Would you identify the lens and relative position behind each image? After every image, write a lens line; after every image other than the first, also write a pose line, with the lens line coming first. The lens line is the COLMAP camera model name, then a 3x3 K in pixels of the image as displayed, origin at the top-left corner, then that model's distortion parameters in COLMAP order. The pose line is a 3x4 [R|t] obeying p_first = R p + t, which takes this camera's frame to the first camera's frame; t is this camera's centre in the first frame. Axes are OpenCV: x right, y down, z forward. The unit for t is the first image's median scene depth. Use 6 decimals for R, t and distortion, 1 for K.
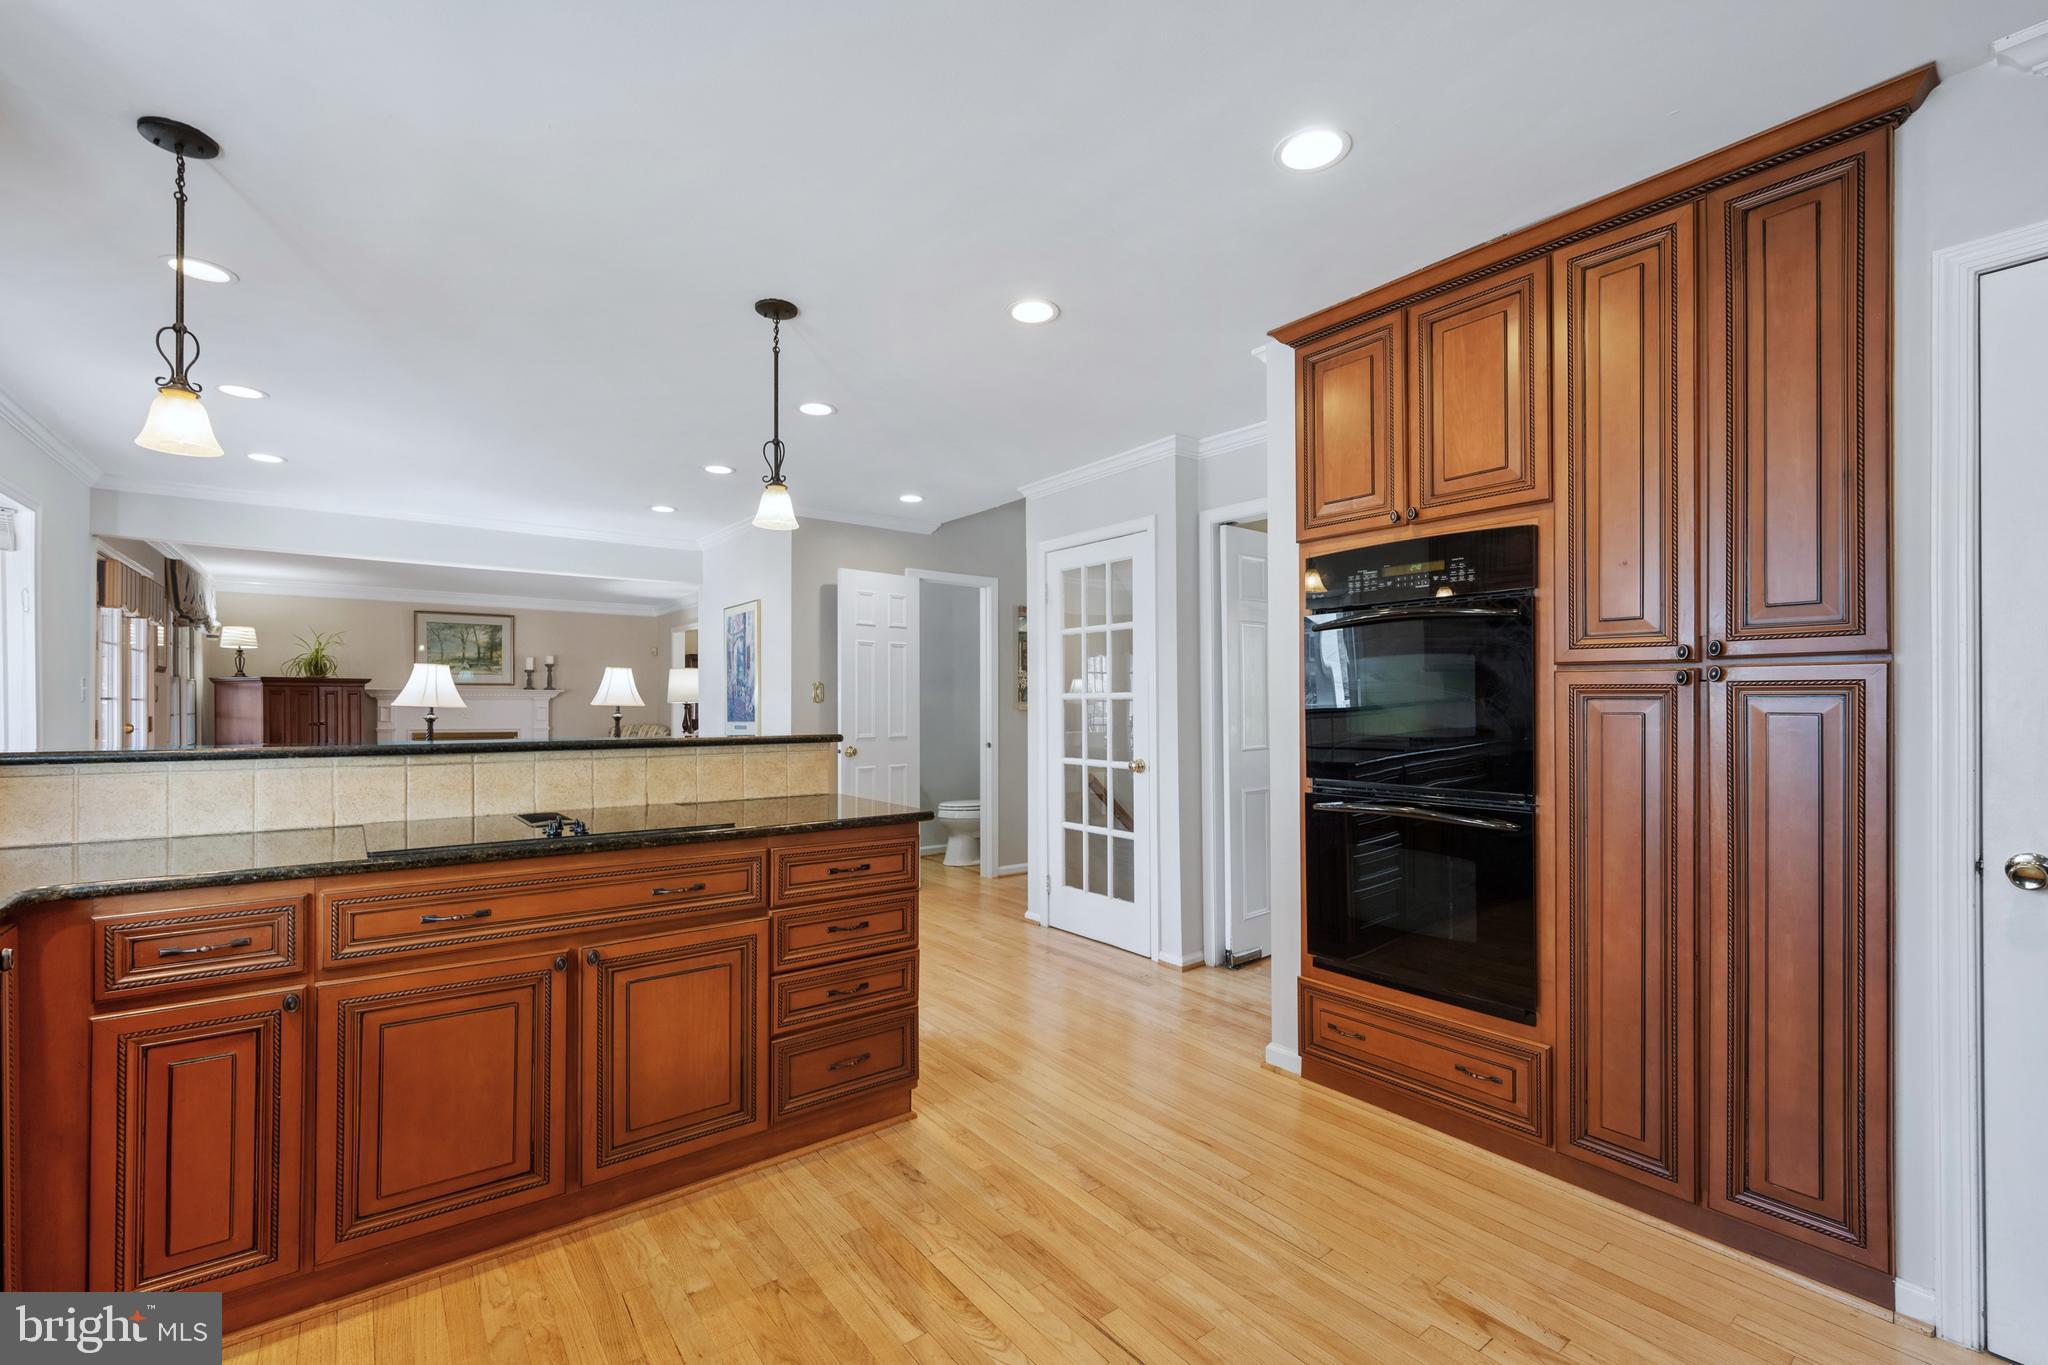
lens RADIAL K [[866.4, 0, 1033.5], [0, 866.4, 704.0], [0, 0, 1]] dist [0.002231, -0.000849]
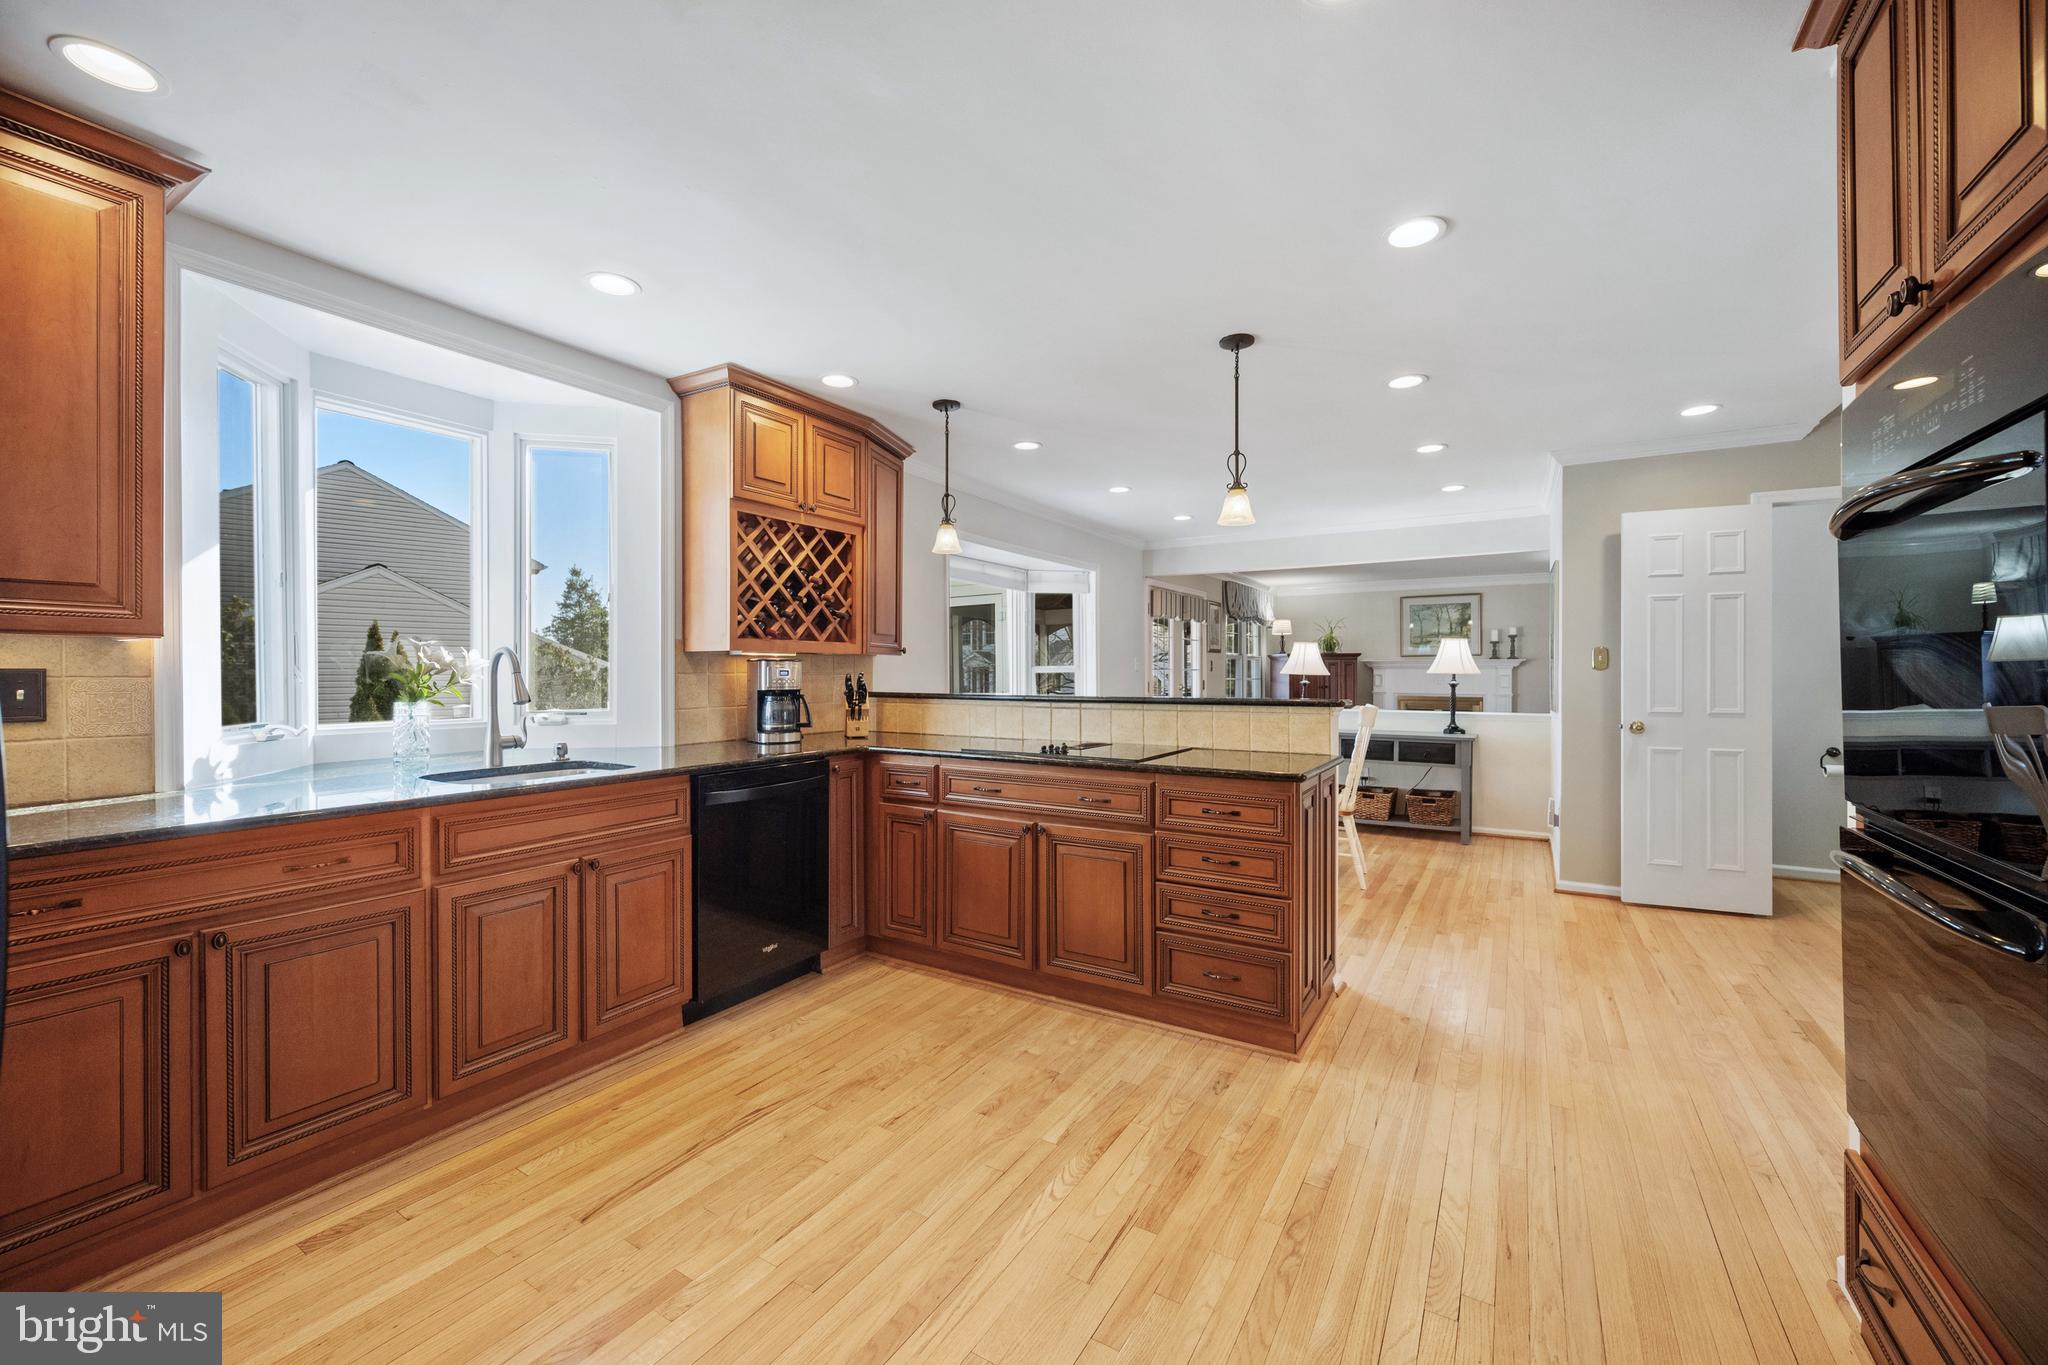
lens RADIAL K [[823.0, 0, 1047.4], [0, 823.0, 677.0], [0, 0, 1]] dist [-0.000518, 0.000101]
pose [[0.358366, 0.004278, -0.933571, 0.733984], [0.000832, 0.999988, 0.004902, 0.001922], [0.933581, -0.002533, 0.358358, 0.377017]]
